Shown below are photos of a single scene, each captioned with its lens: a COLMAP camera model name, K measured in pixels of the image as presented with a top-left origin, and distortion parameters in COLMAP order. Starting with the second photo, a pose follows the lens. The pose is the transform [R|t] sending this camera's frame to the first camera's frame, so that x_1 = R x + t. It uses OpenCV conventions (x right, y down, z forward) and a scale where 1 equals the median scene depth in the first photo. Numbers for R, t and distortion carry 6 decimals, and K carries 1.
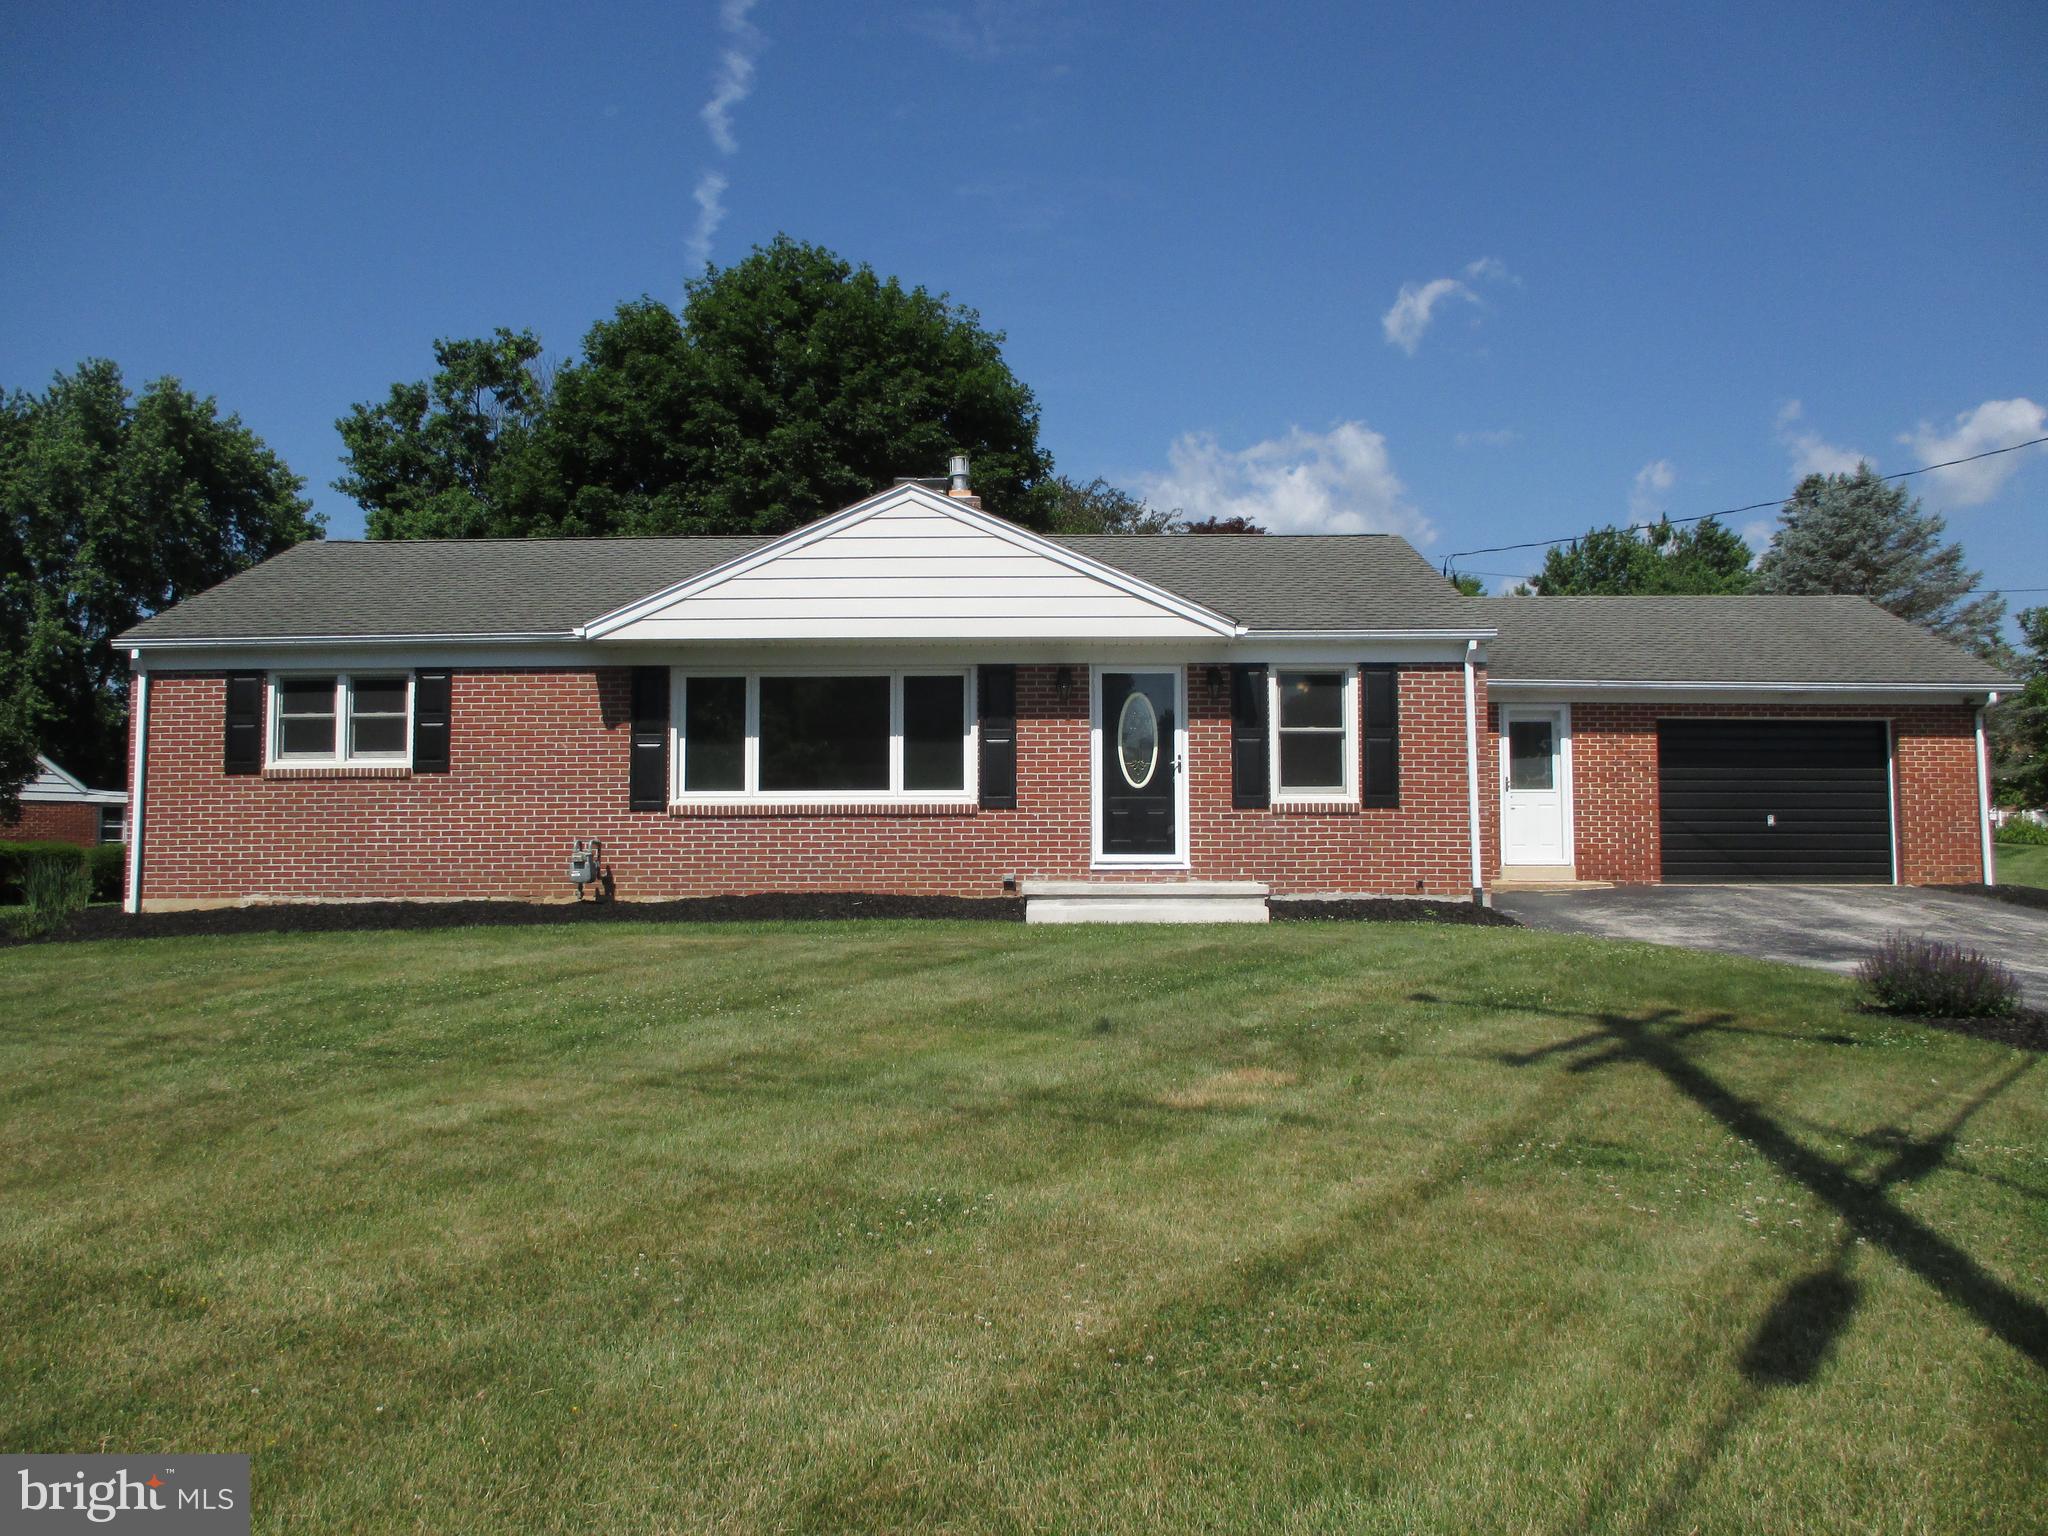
lens RADIAL K [[1695.2, 0, 1024.0], [0, 1695.2, 768.0], [0, 0, 1]] dist [-0.007277, 0.006229]
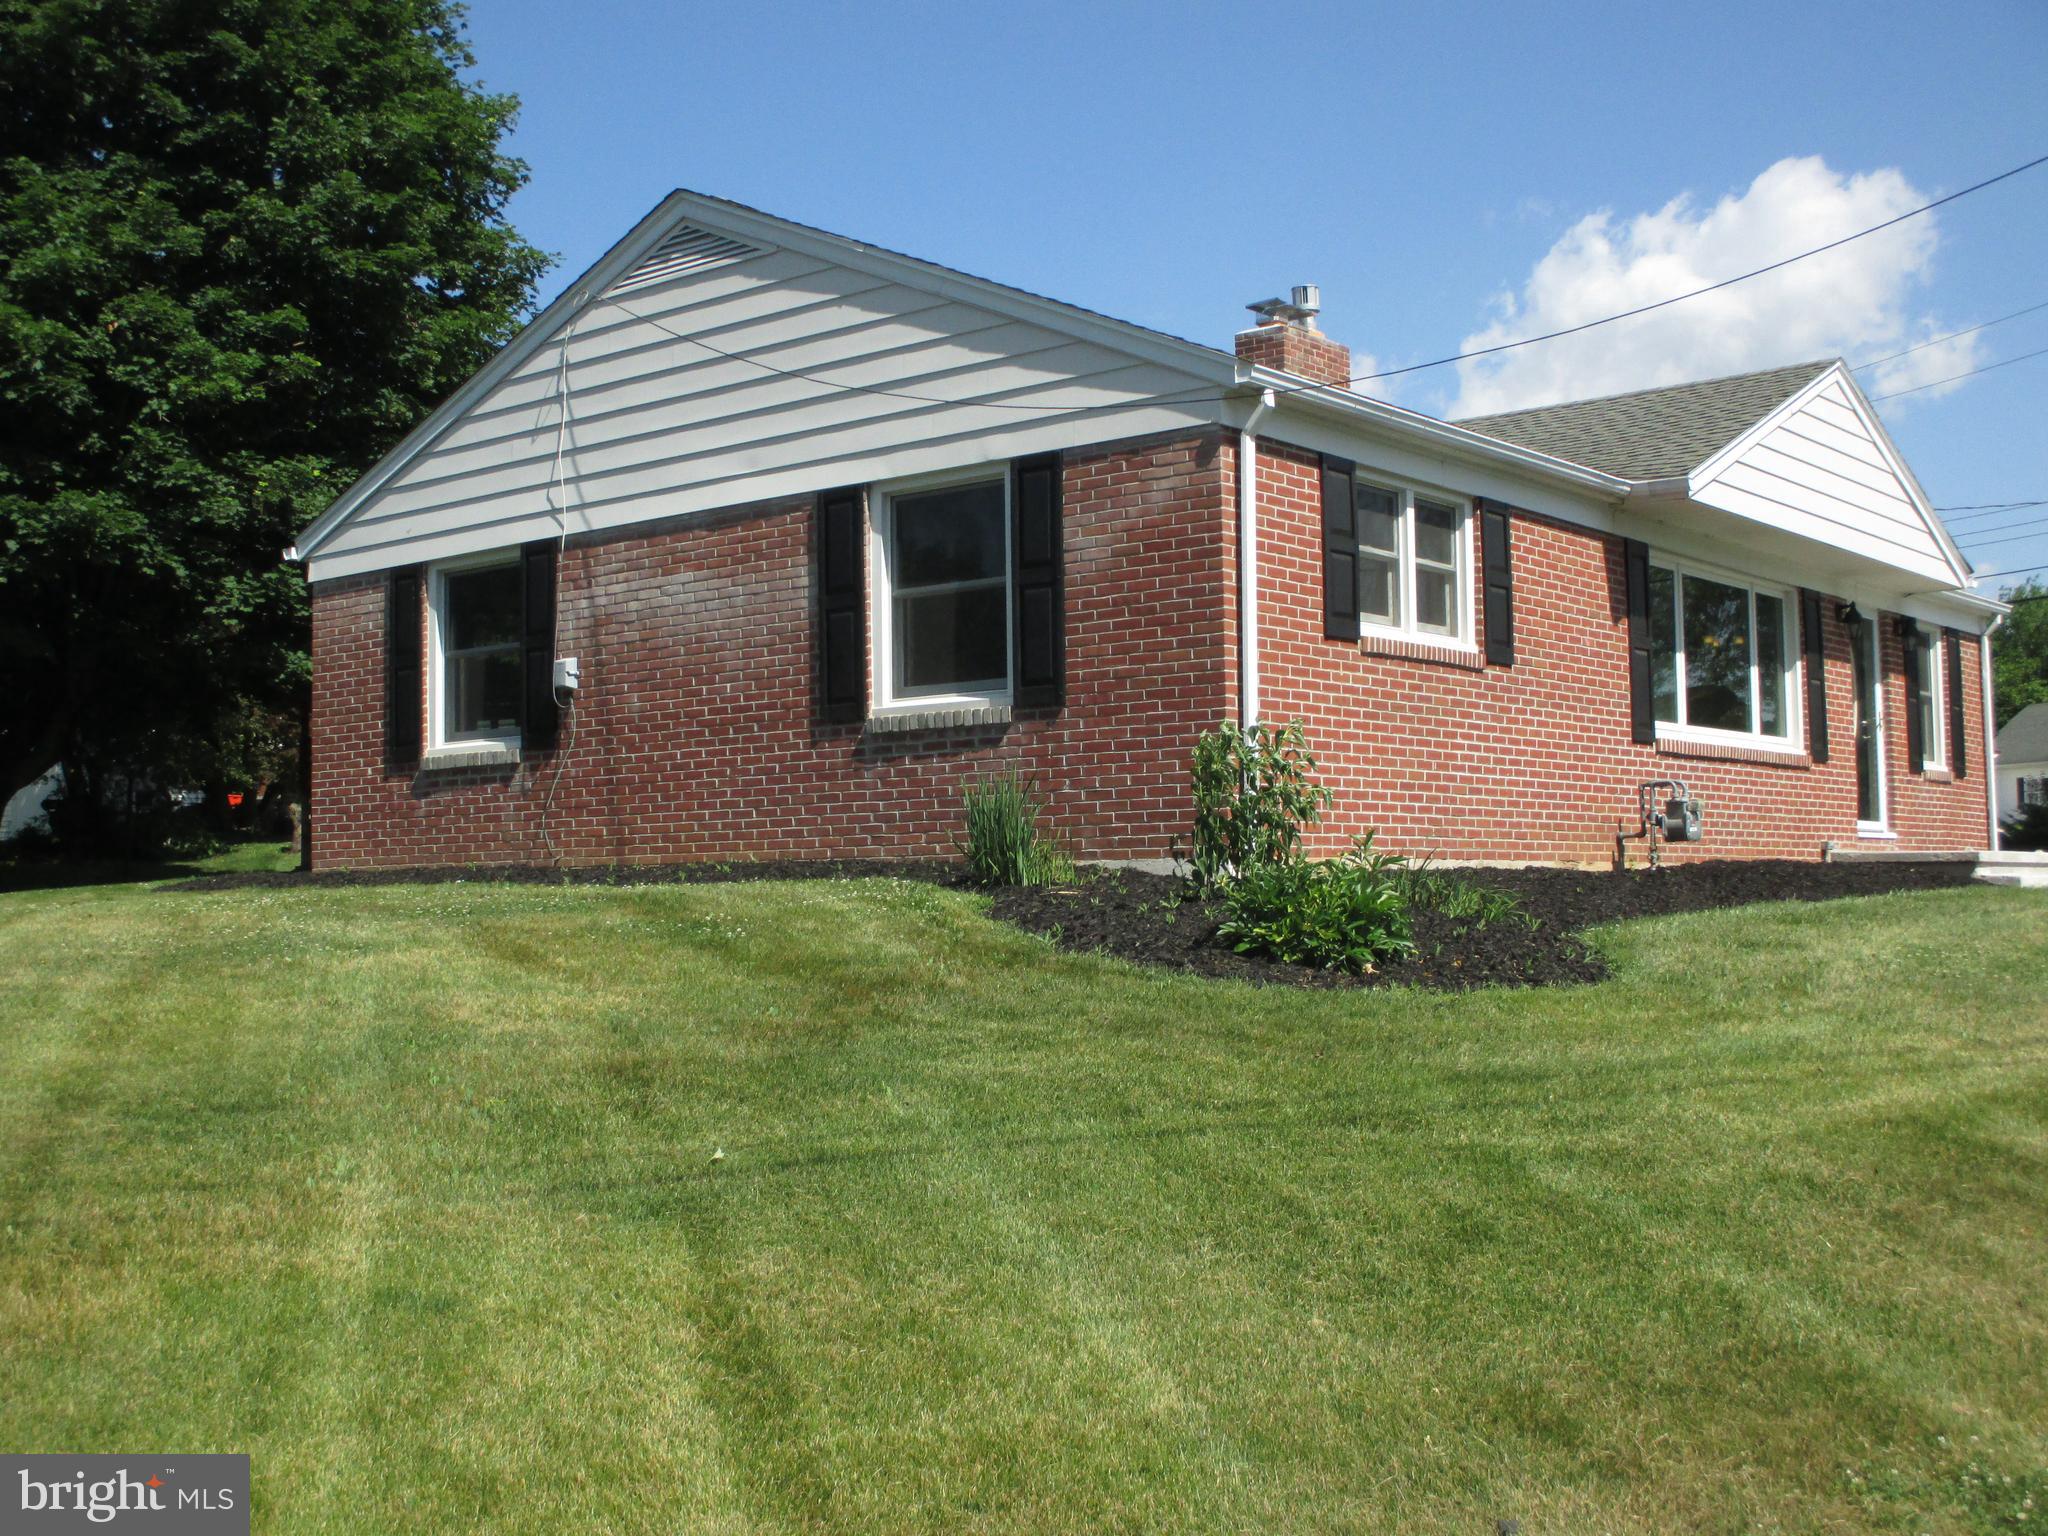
lens RADIAL K [[2296.8, 0, 1024.0], [0, 2296.8, 768.0], [0, 0, 1]] dist [0.003890, 0.013521]
pose [[0.612862, 0.045874, 0.788857, -1.141107], [-0.066879, 0.997743, -0.006064, 0.058579], [-0.787355, -0.049041, 0.614547, 0.605288]]
